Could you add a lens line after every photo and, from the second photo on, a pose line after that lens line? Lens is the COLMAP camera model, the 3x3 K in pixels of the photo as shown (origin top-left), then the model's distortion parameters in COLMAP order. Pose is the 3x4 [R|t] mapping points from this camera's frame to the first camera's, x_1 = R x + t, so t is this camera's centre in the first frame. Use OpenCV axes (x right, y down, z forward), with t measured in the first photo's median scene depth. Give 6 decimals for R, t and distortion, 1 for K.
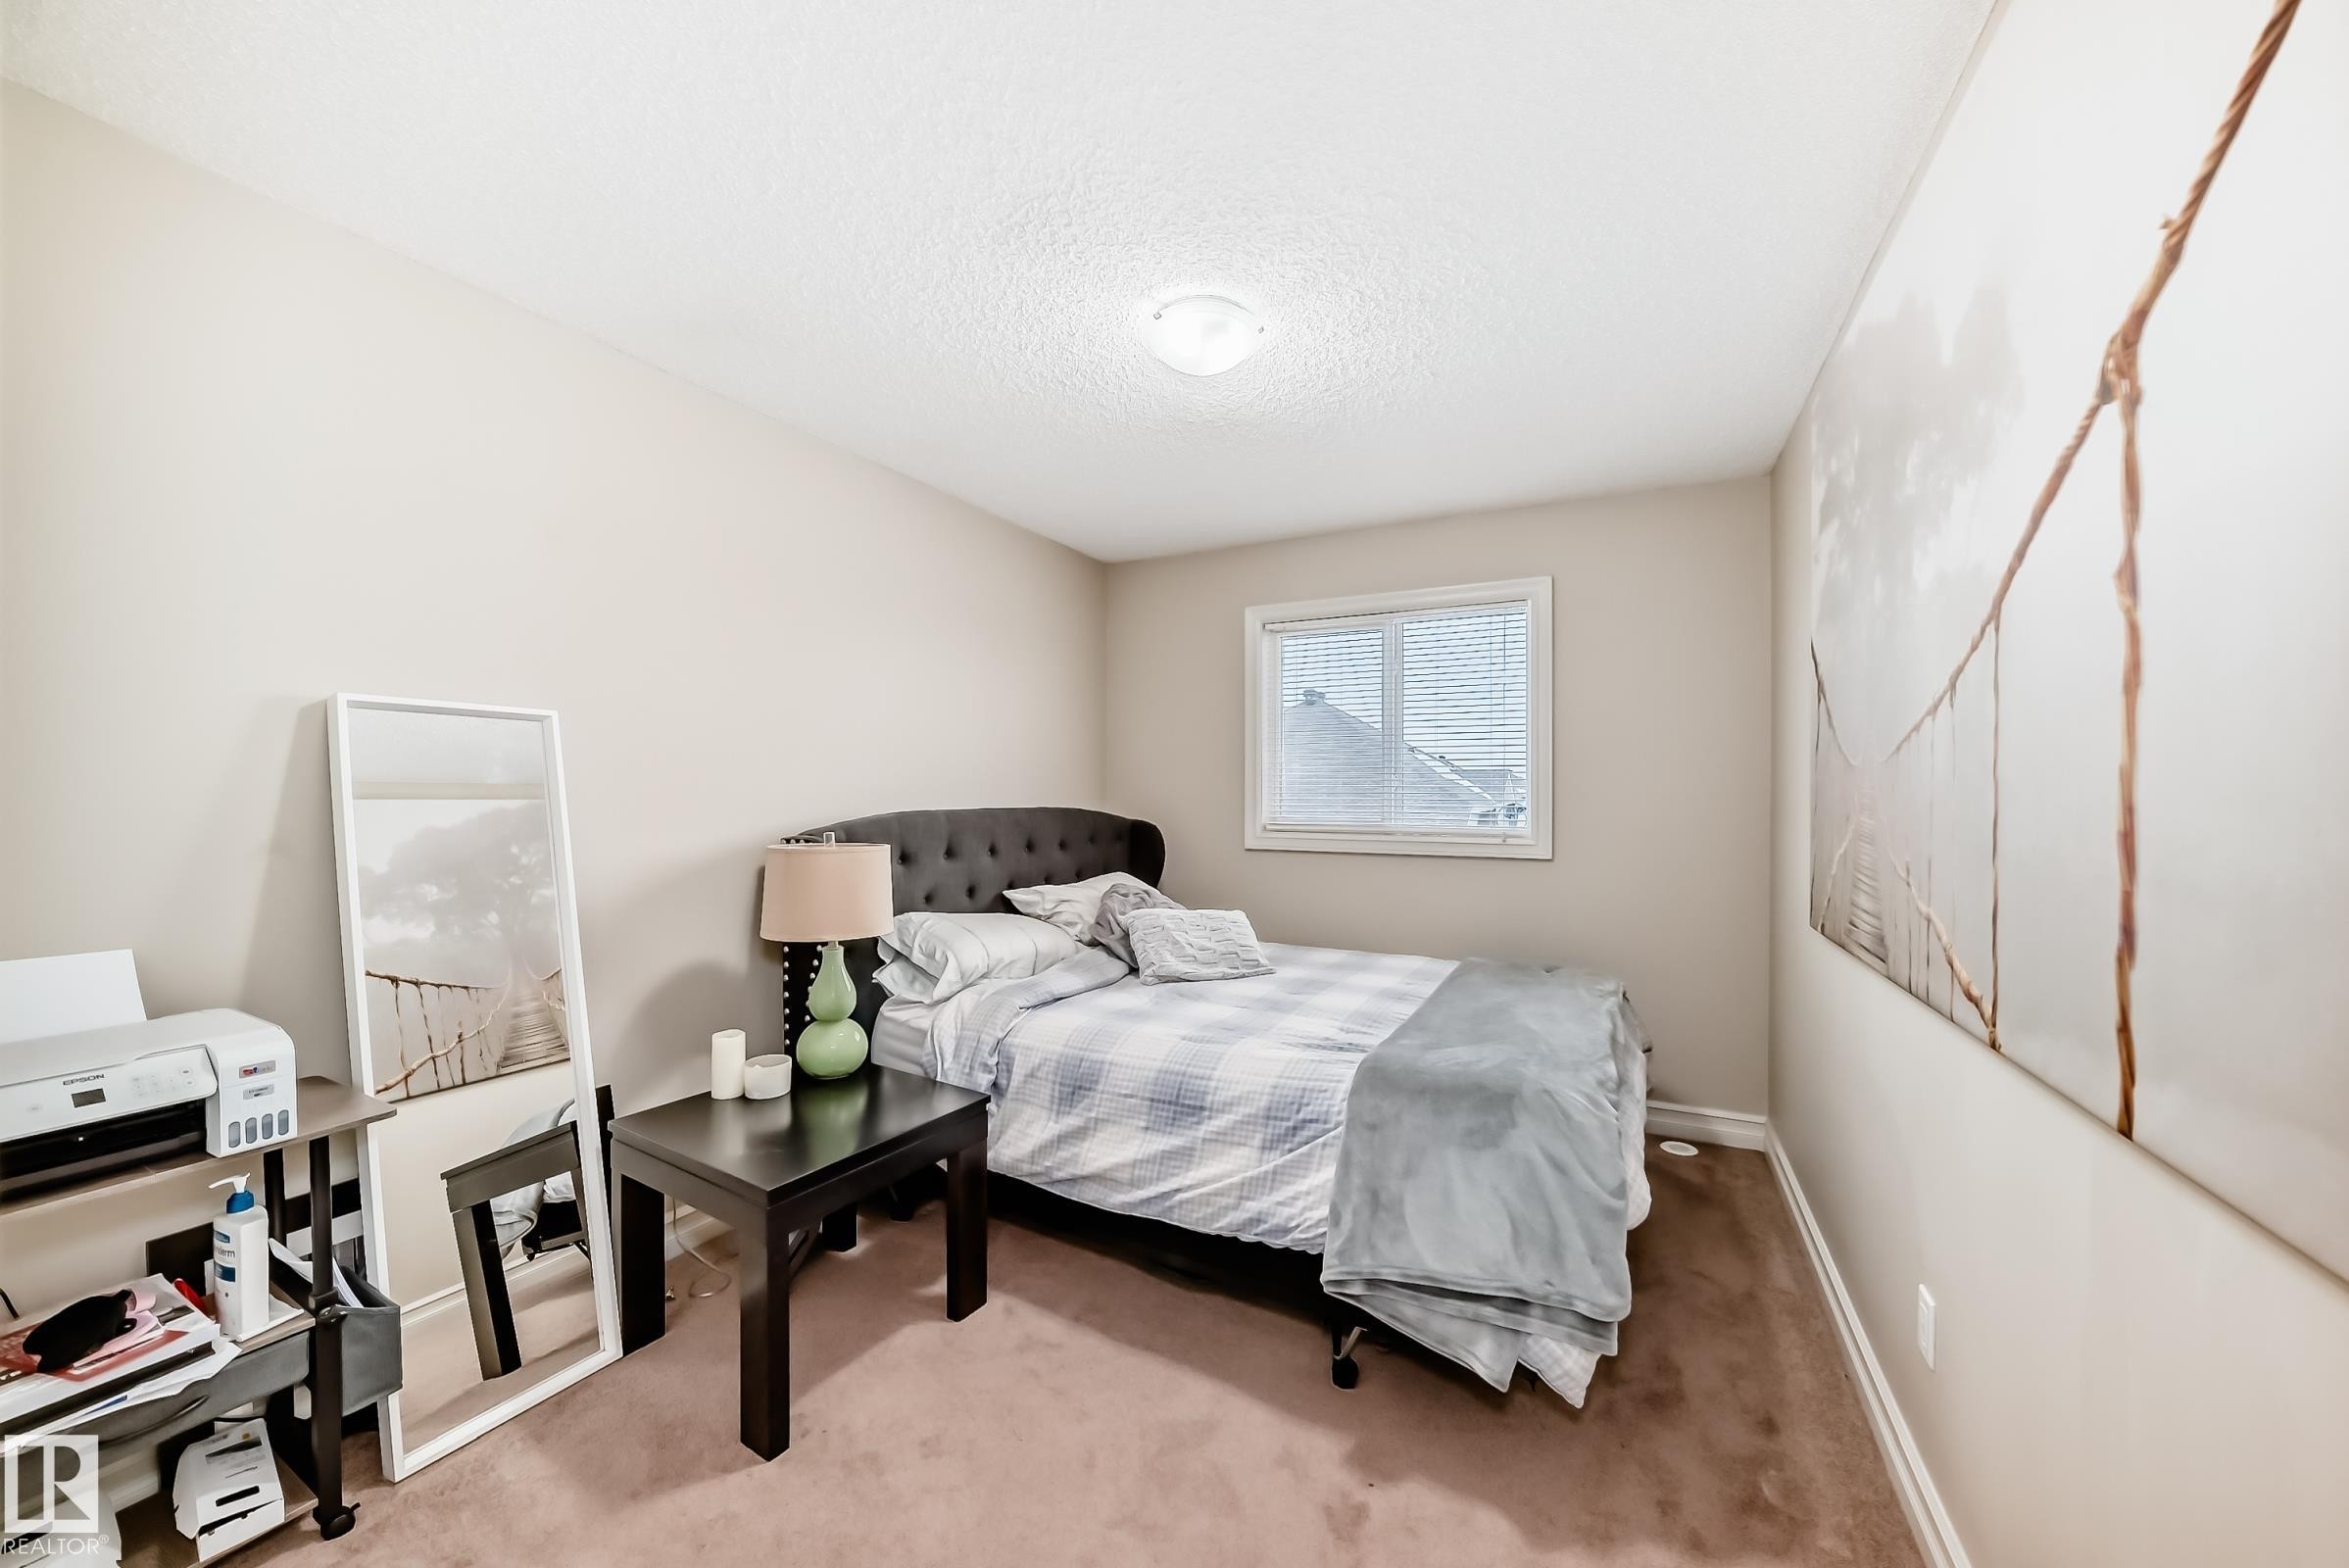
lens RADIAL K [[854.4, 0, 1196.6], [0, 854.4, 785.8], [0, 0, 1]] dist [-0.013022, 0.000279]
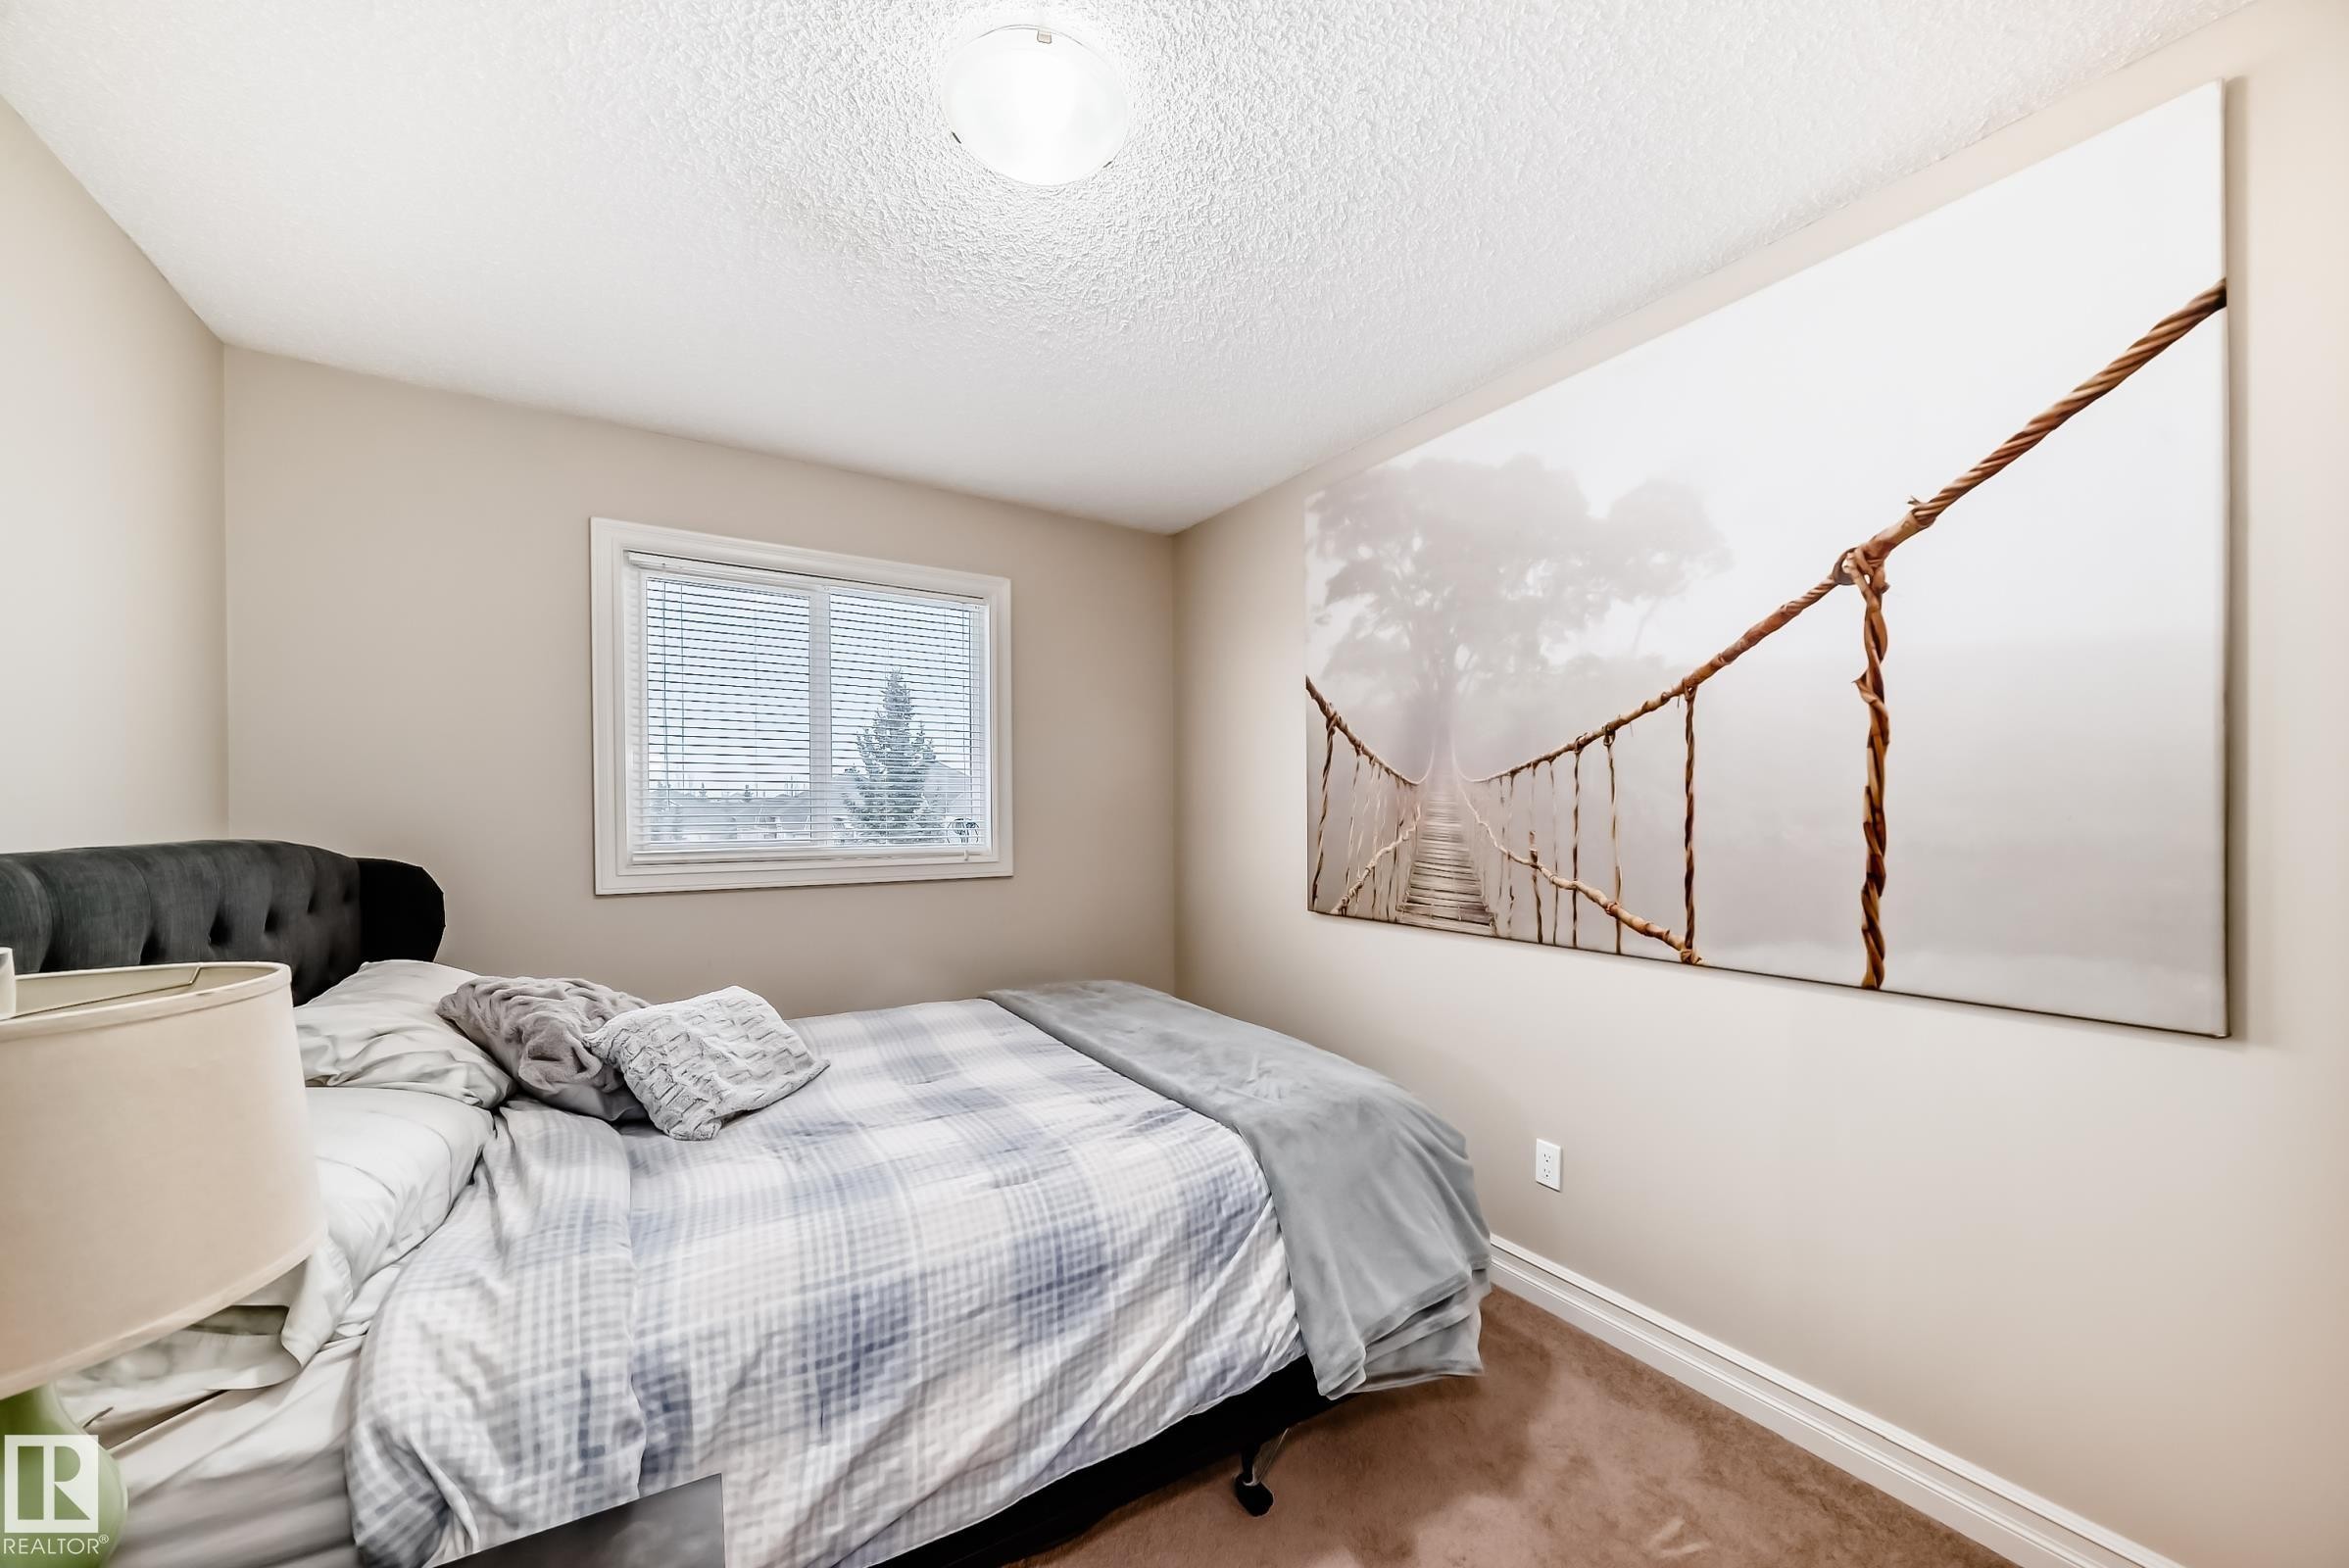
lens RADIAL K [[854.4, 0, 1185.5], [0, 854.4, 809.7], [0, 0, 1]] dist [-0.013022, 0.000279]
pose [[0.495484, -0.005264, 0.868601, -0.552227], [-0.003169, 0.999964, 0.007869, 0.007350], [-0.868611, -0.006652, 0.495449, 0.615207]]
